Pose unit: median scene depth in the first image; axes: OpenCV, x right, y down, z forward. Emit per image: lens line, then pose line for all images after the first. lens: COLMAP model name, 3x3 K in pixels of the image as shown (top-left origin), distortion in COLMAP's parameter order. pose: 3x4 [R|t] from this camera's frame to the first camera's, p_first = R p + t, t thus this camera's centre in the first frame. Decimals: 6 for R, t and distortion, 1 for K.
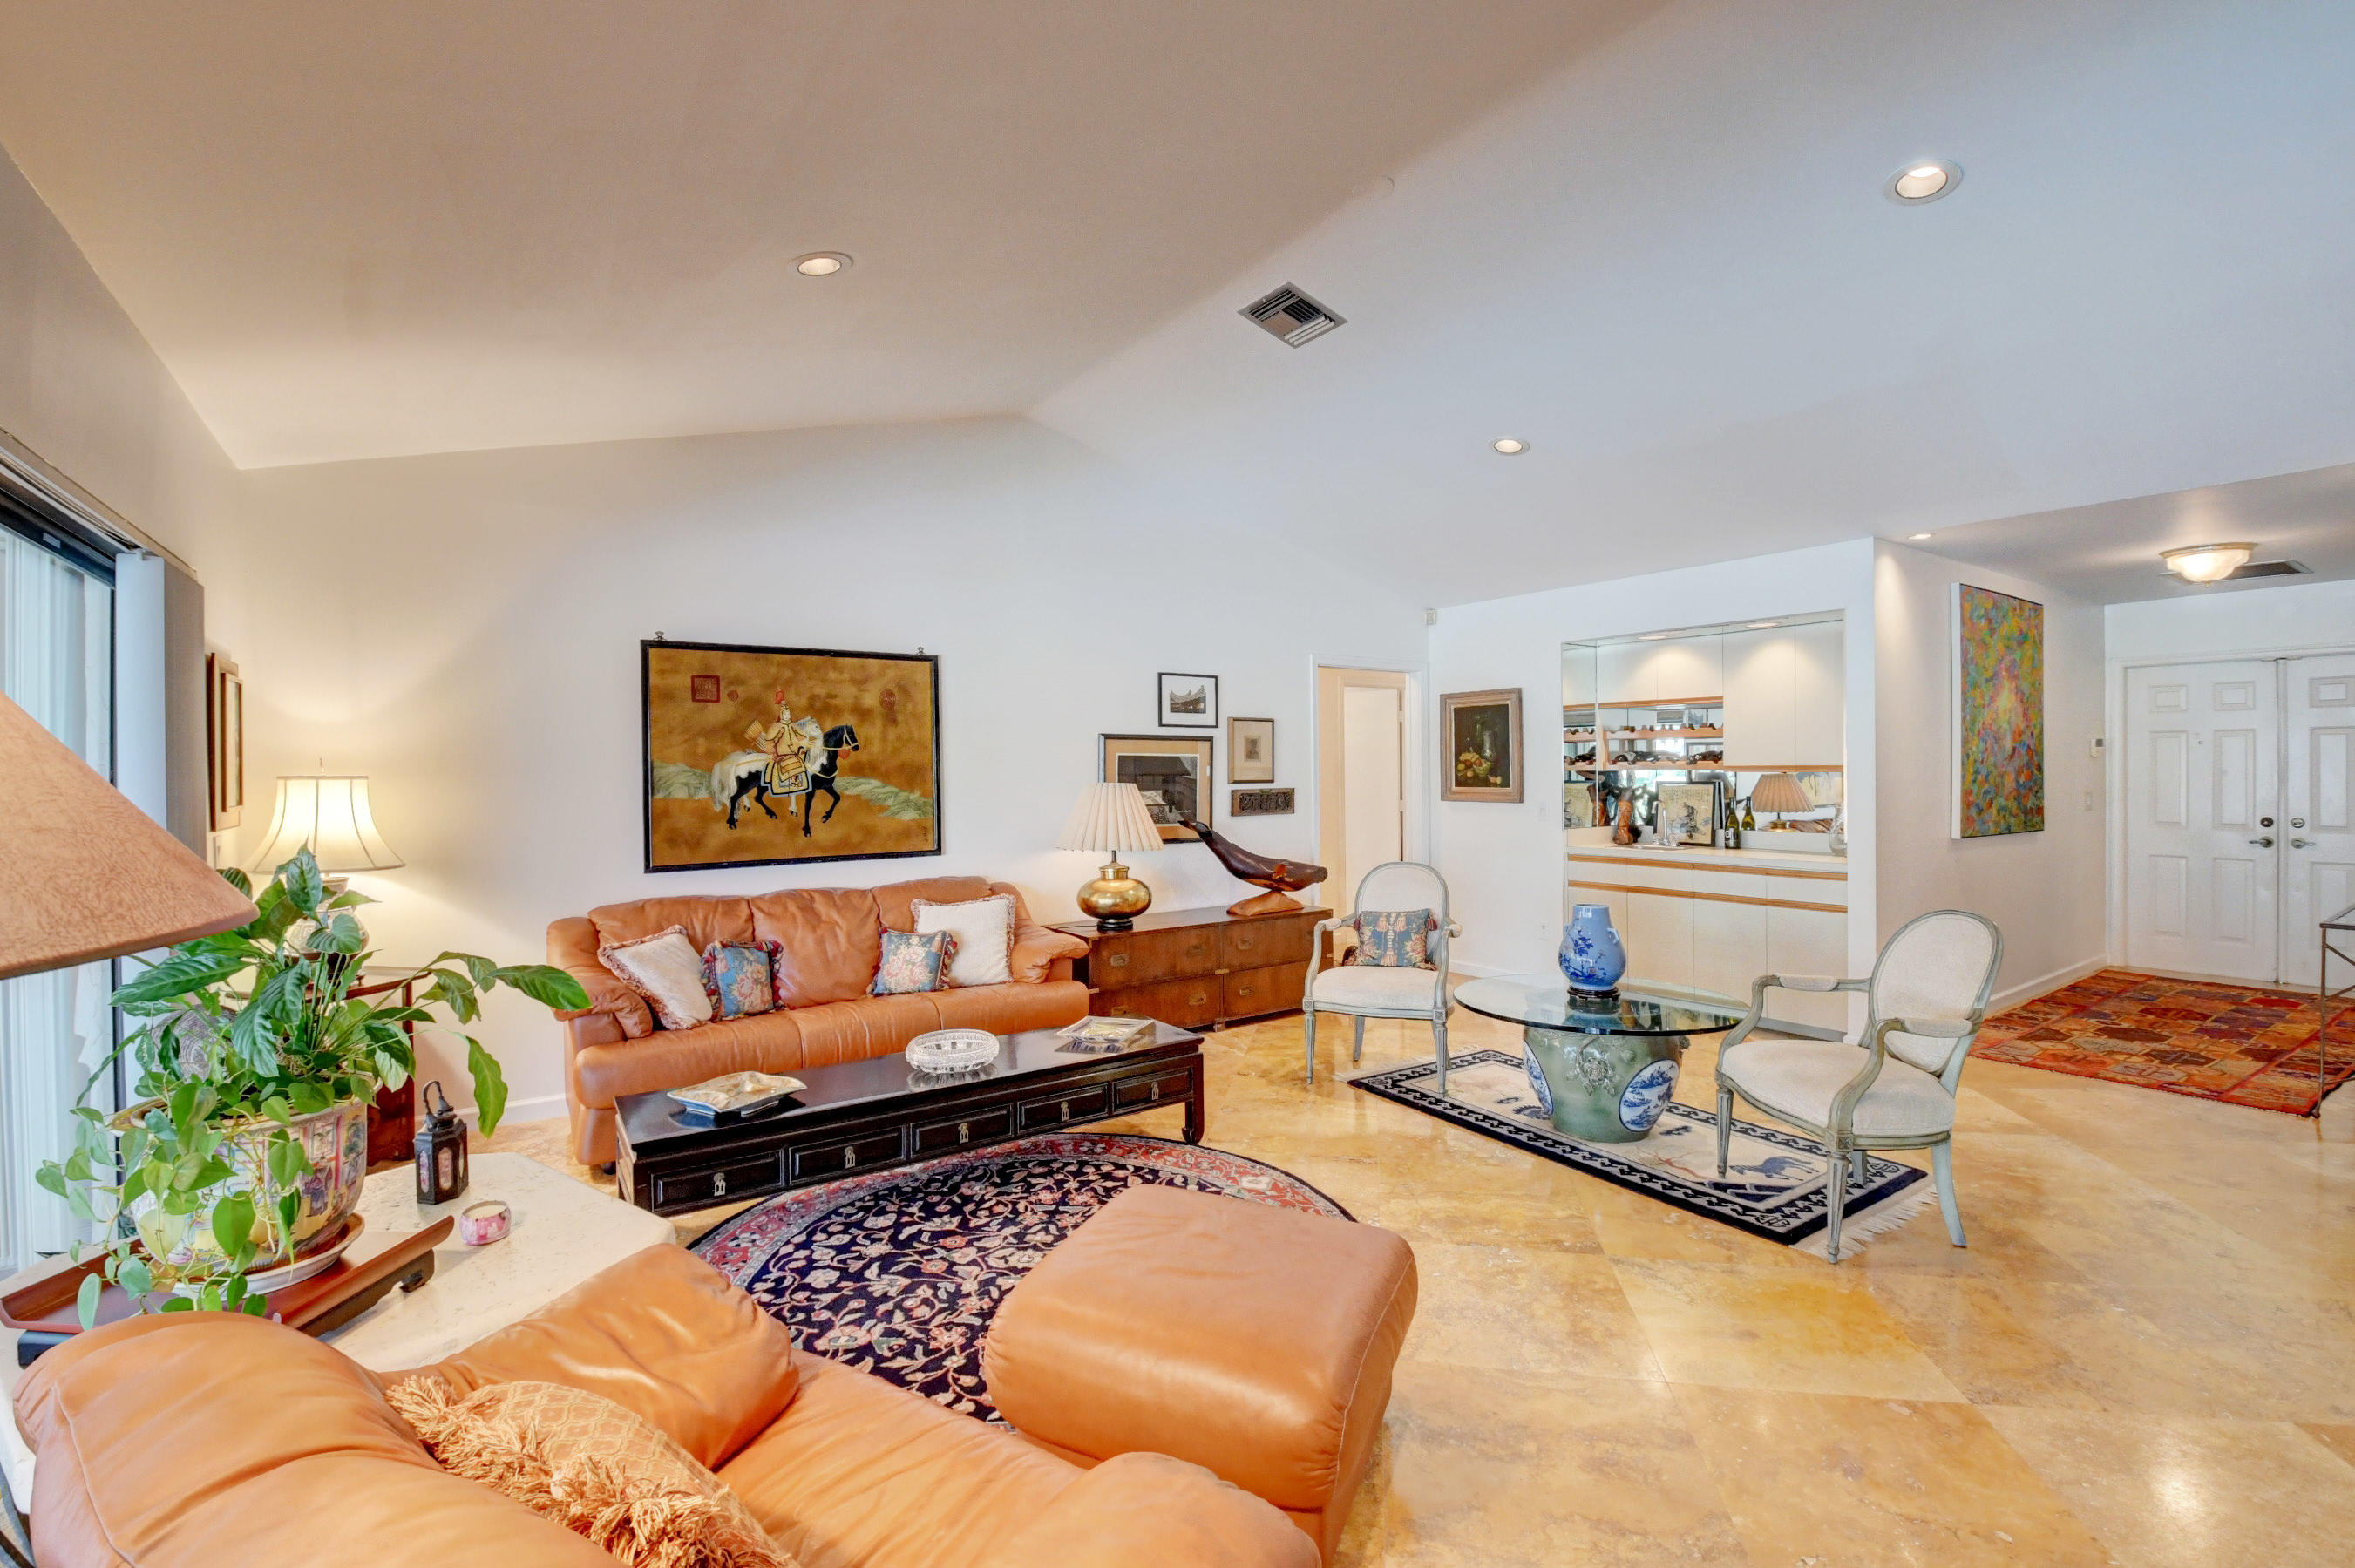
lens RADIAL K [[1033.2, 0, 1184.9], [0, 1033.2, 775.6], [0, 0, 1]] dist [0.013712, -0.025940]
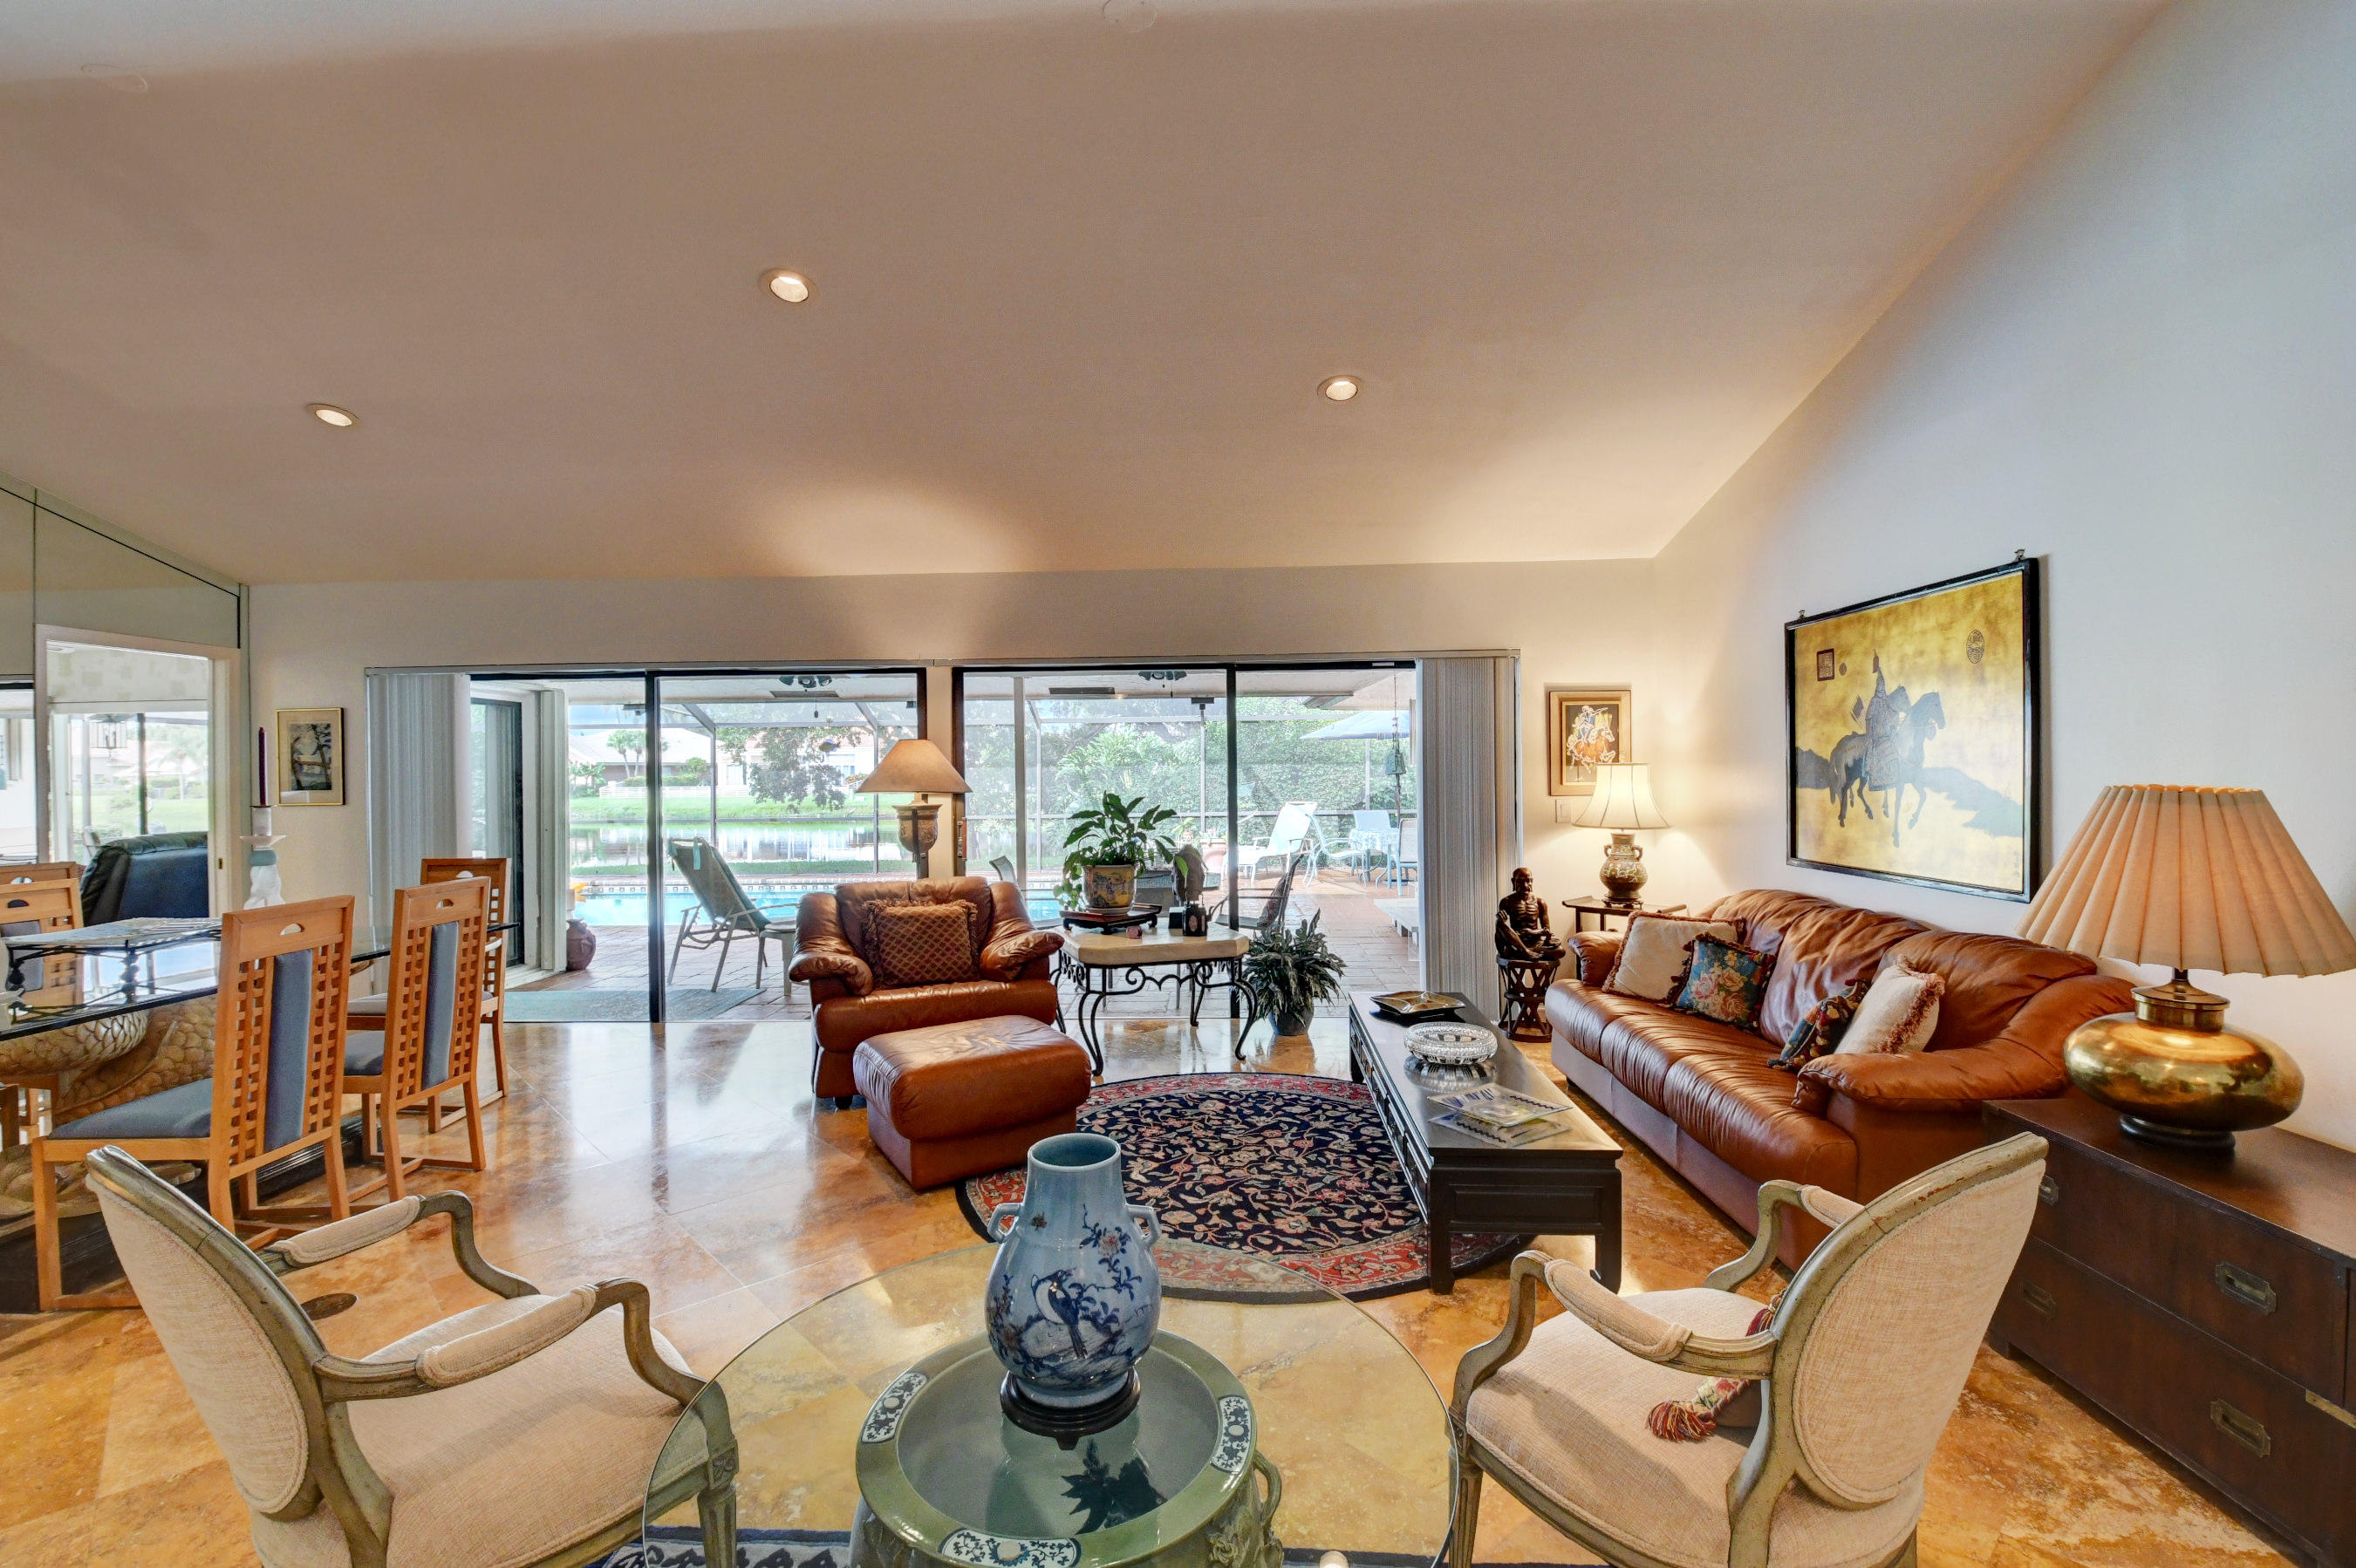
lens RADIAL K [[1032.1, 0, 1185.1], [0, 1032.1, 775.1], [0, 0, 1]] dist [0.022716, -0.035436]
pose [[-0.594204, 0.018402, -0.804104, 0.520405], [0.009655, 0.999829, 0.015746, -0.008559], [0.804256, 0.001592, -0.594281, 0.988607]]
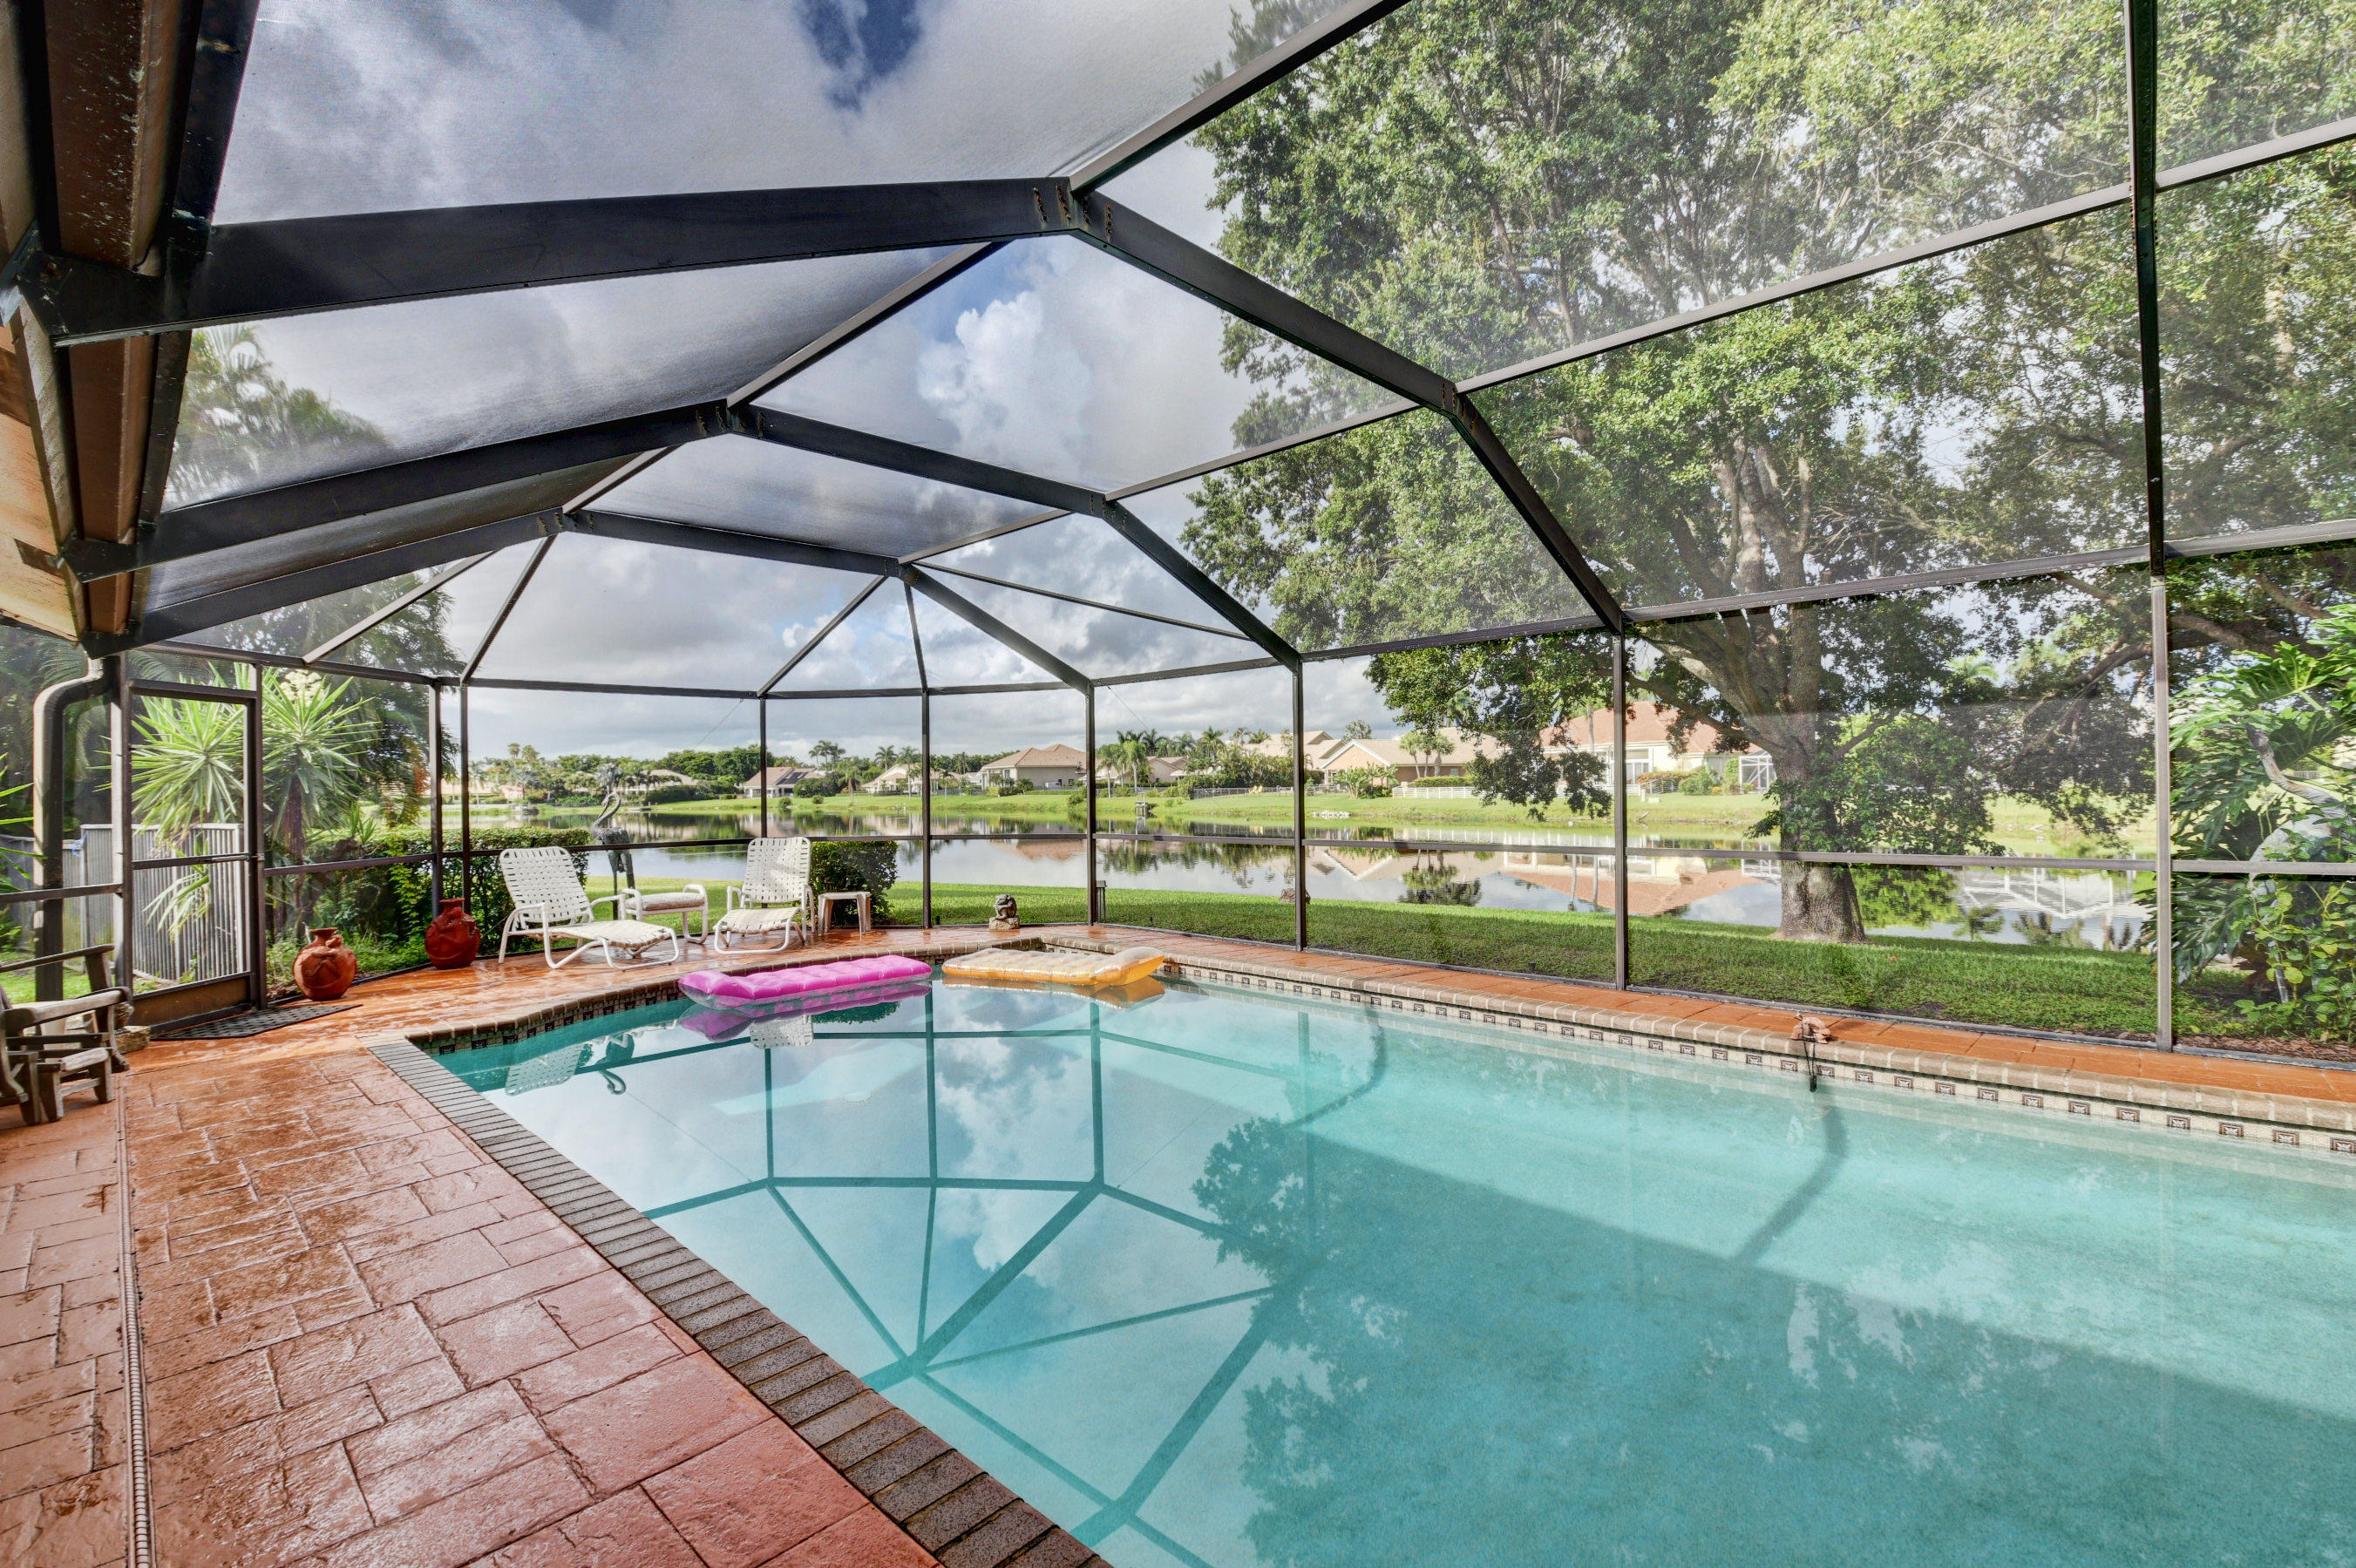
lens RADIAL K [[1033.6, 0, 1185.4], [0, 1033.6, 775.6], [0, 0, 1]] dist [0.013712, -0.025940]
pose [[-0.979122, 0.025565, -0.201657, -0.710297], [0.025811, 0.999666, 0.001411, 0.057849], [0.201626, -0.003824, -0.979455, -0.546372]]
